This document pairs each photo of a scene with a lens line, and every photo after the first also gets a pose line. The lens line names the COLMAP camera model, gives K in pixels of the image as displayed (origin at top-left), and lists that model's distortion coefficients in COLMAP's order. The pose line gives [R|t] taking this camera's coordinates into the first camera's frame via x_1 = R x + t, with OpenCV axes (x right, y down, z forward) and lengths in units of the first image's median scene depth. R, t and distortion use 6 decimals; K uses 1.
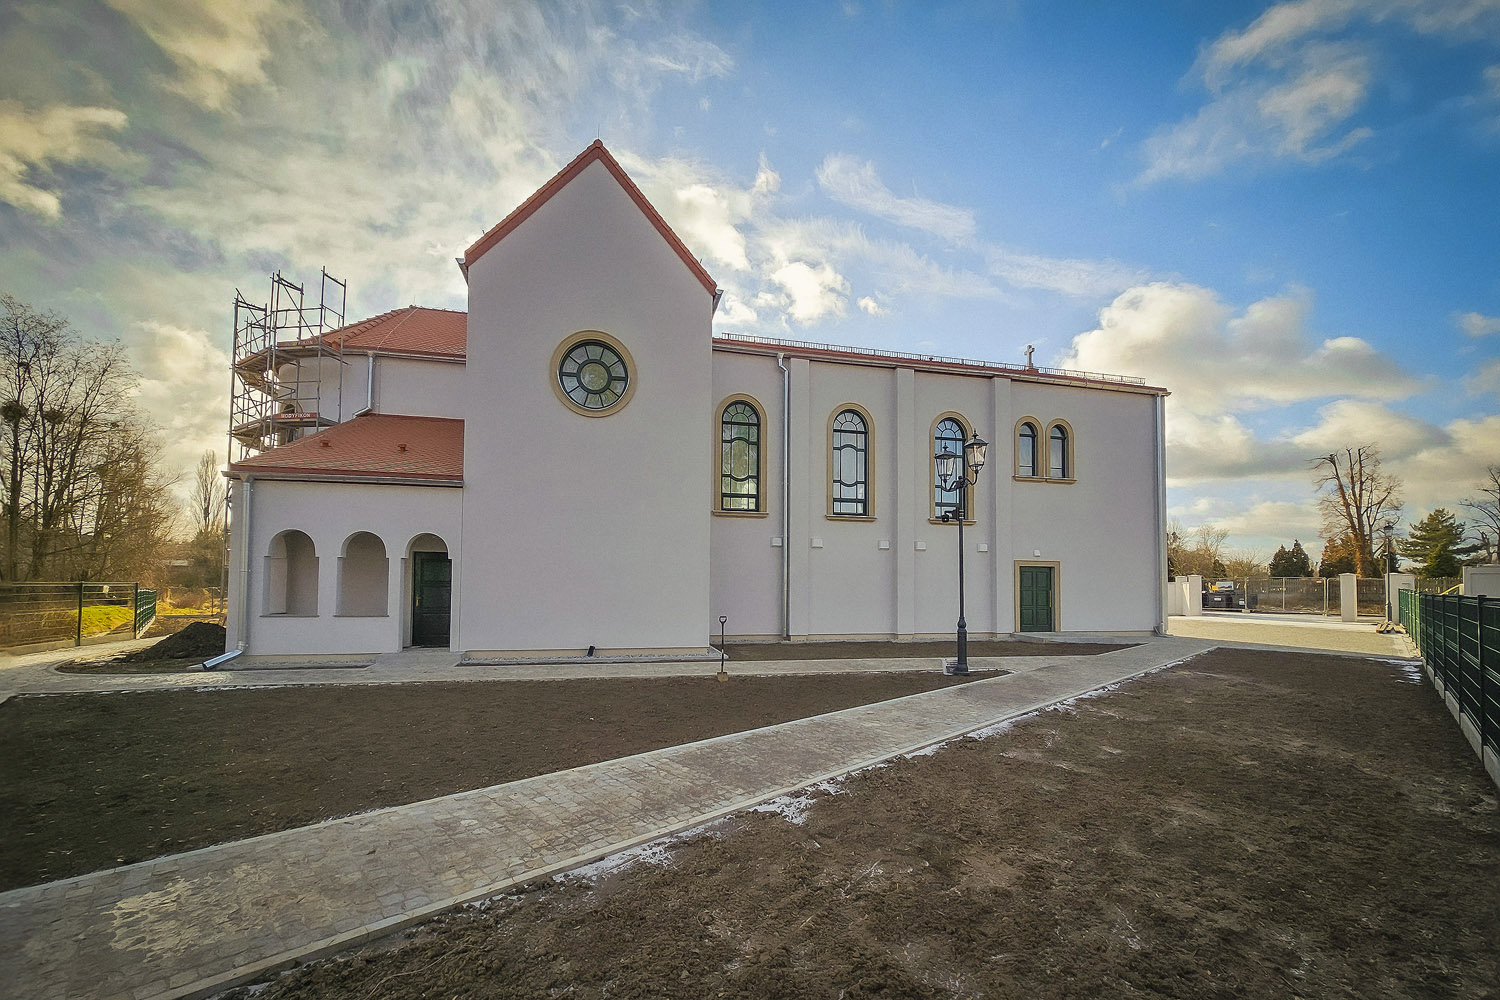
lens RADIAL K [[661.6, 0, 750.0], [0, 661.6, 500.0], [0, 0, 1]] dist [-0.001648, -0.000195]
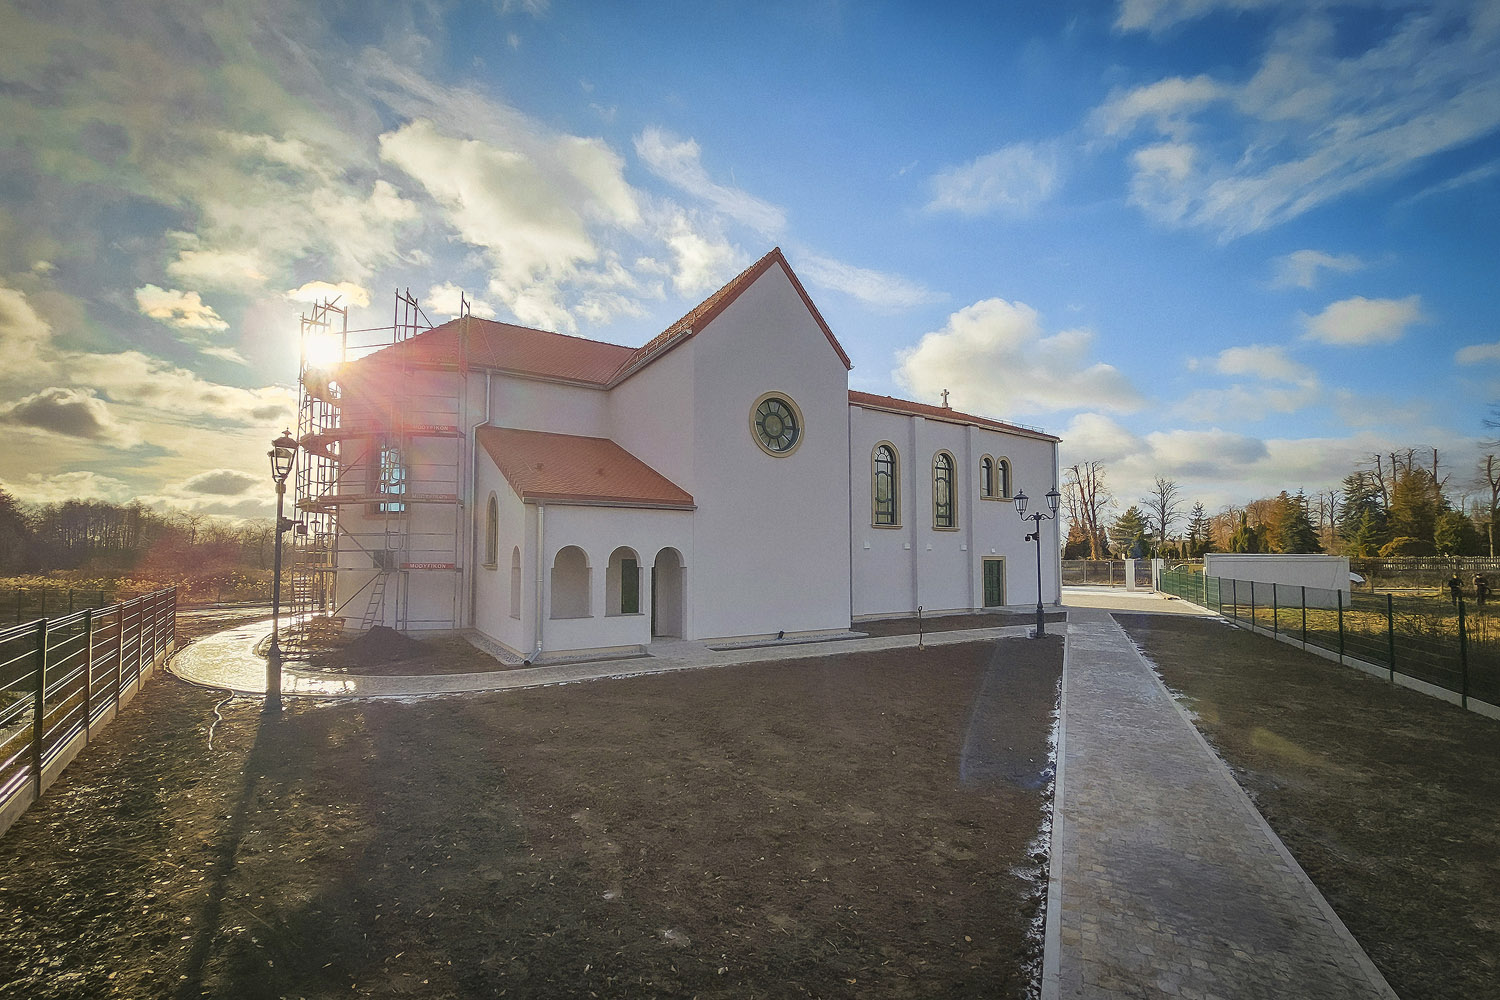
lens RADIAL K [[693.6, 0, 750.0], [0, 693.6, 500.0], [0, 0, 1]] dist [0.003369, 0.000340]
pose [[0.936618, 0.015665, 0.350003, -0.577680], [-0.029226, 0.999011, 0.033497, -0.064909], [-0.349132, -0.041603, 0.936150, -0.203903]]
